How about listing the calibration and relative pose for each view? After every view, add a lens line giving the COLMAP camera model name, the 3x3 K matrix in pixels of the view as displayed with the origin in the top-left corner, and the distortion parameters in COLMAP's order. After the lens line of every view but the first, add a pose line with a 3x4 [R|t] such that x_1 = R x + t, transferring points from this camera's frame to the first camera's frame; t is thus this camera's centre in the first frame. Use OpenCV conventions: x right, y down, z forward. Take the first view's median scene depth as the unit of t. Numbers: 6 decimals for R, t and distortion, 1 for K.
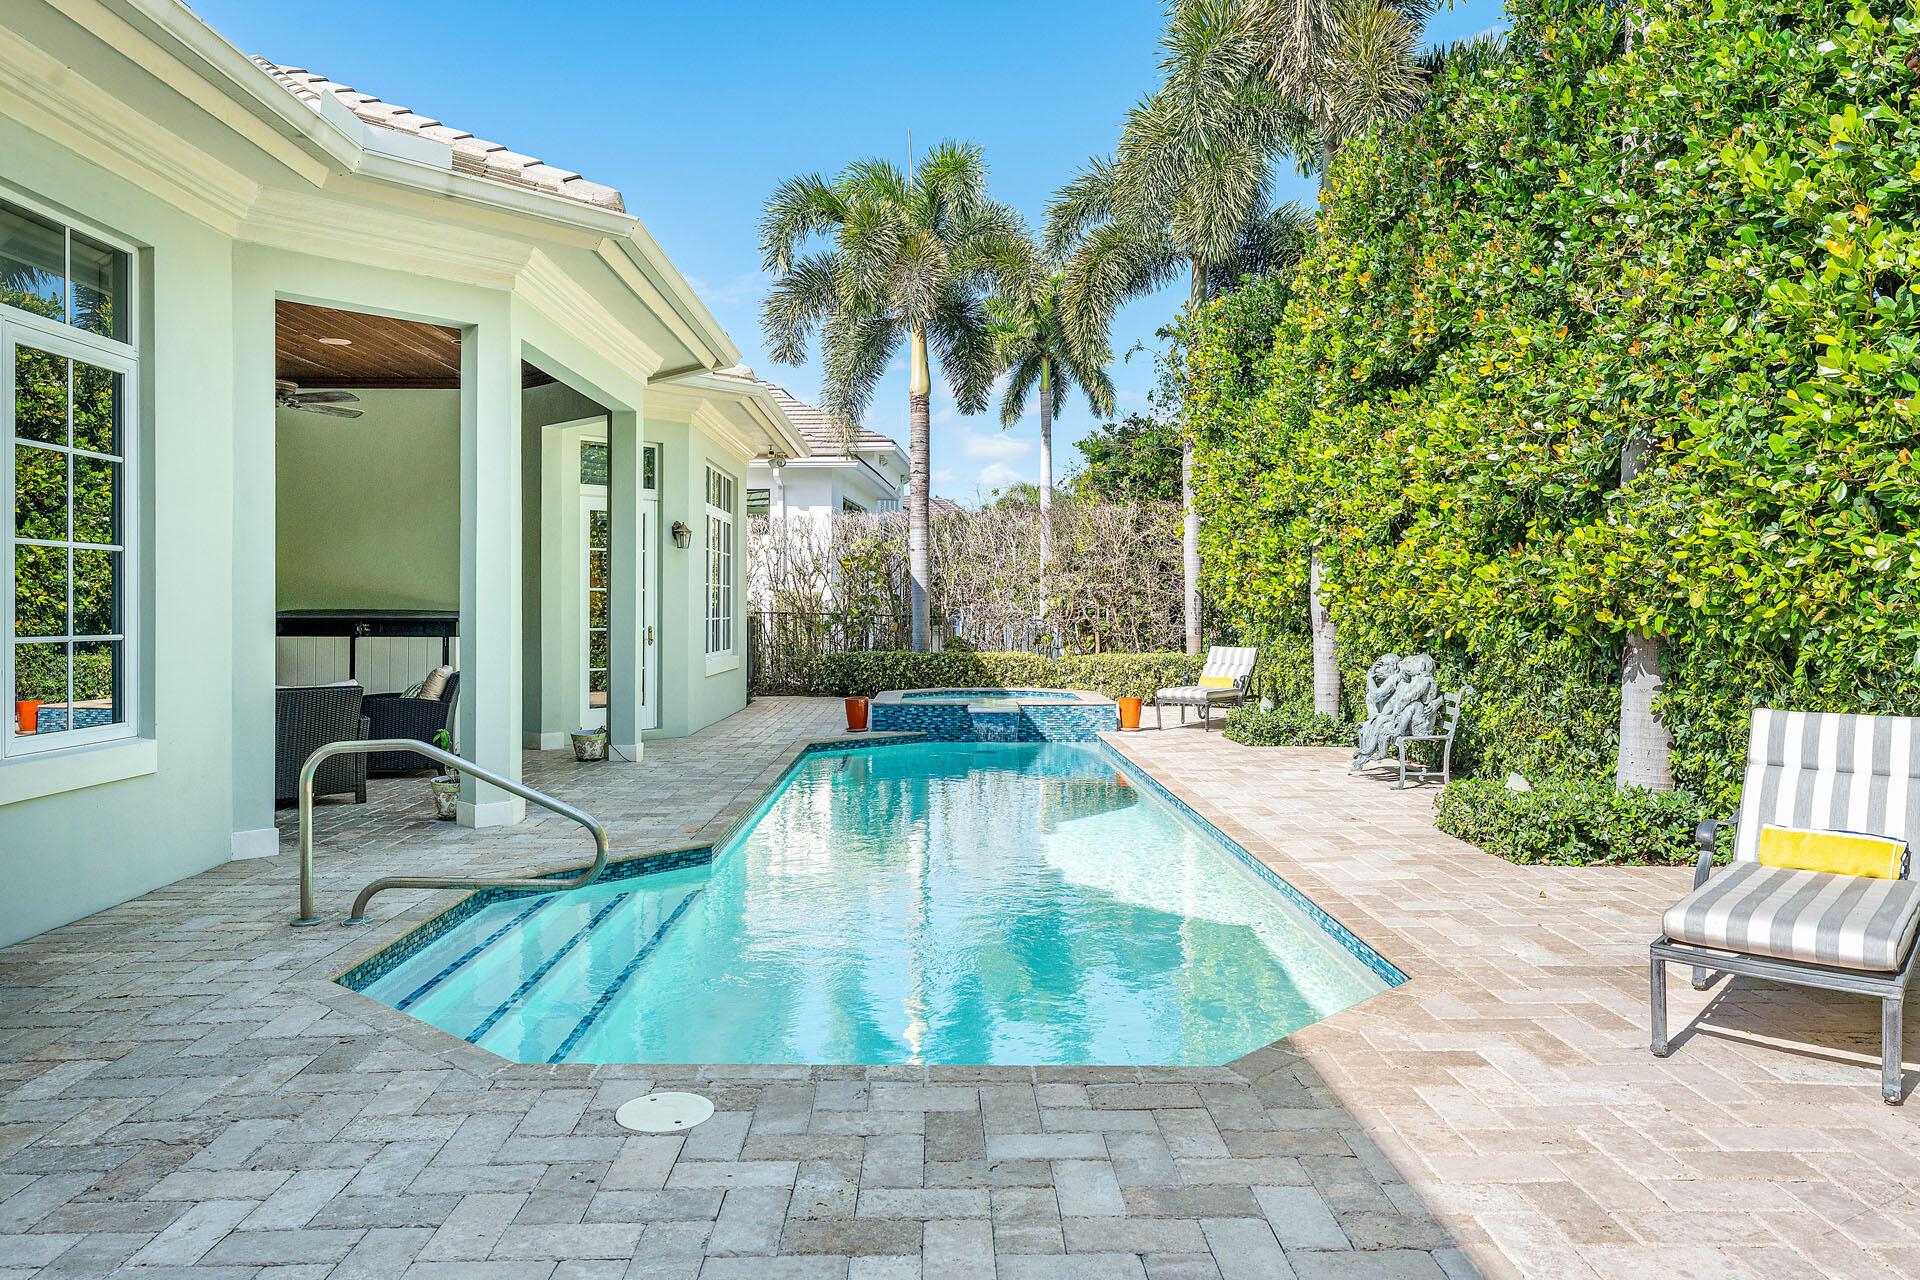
lens RADIAL K [[1341.2, 0, 966.9], [0, 1341.2, 612.2], [0, 0, 1]] dist [0.002168, 0.000049]
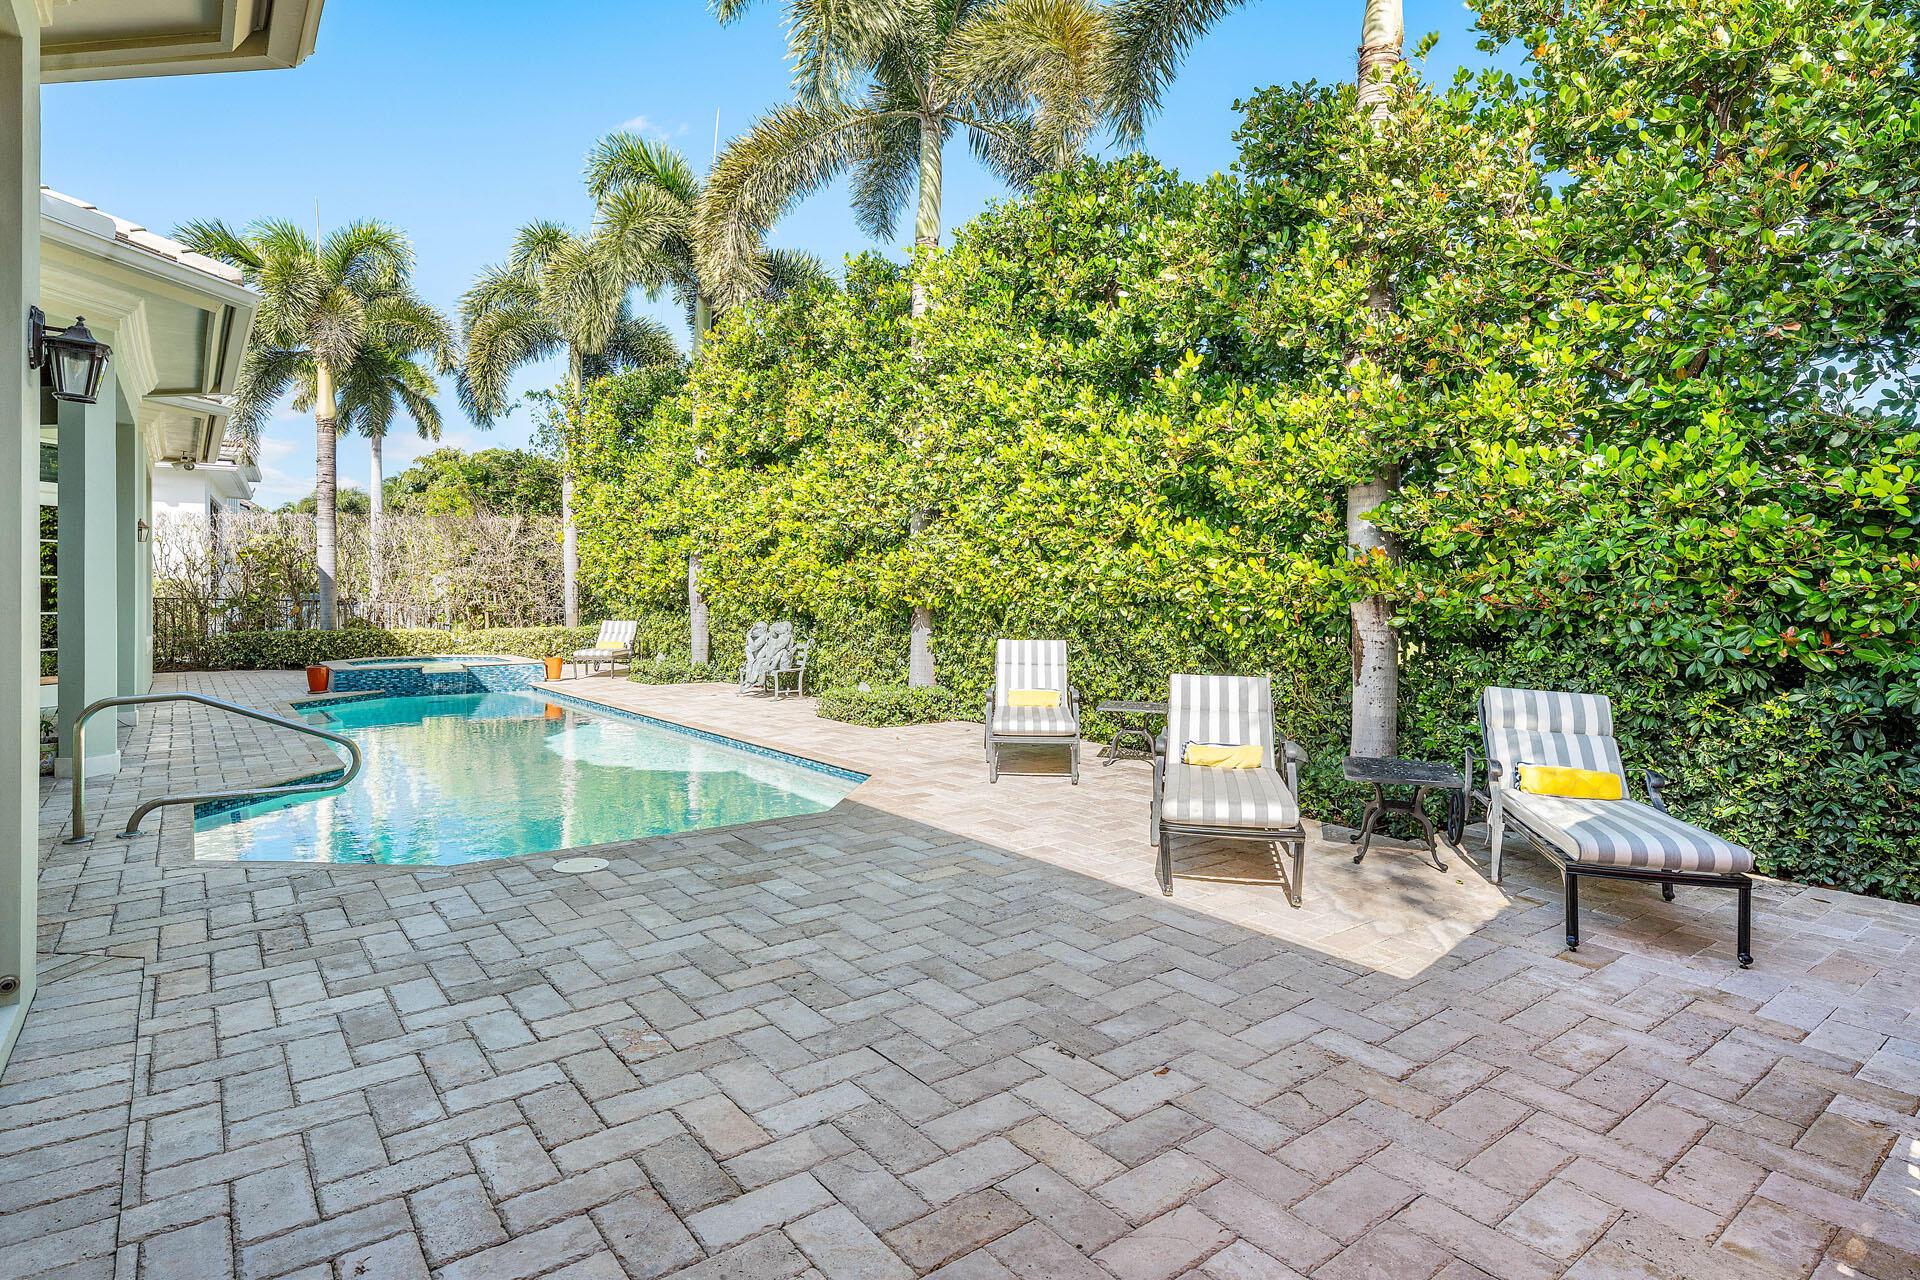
lens RADIAL K [[999.2, 0, 960.9], [0, 999.2, 593.0], [0, 0, 1]] dist [-0.000057, 0.000124]
pose [[0.810283, 0.001182, 0.586037, -0.273375], [0.001414, 0.999991, -0.003971, 0.001139], [-0.586037, 0.004046, 0.810275, -0.192050]]
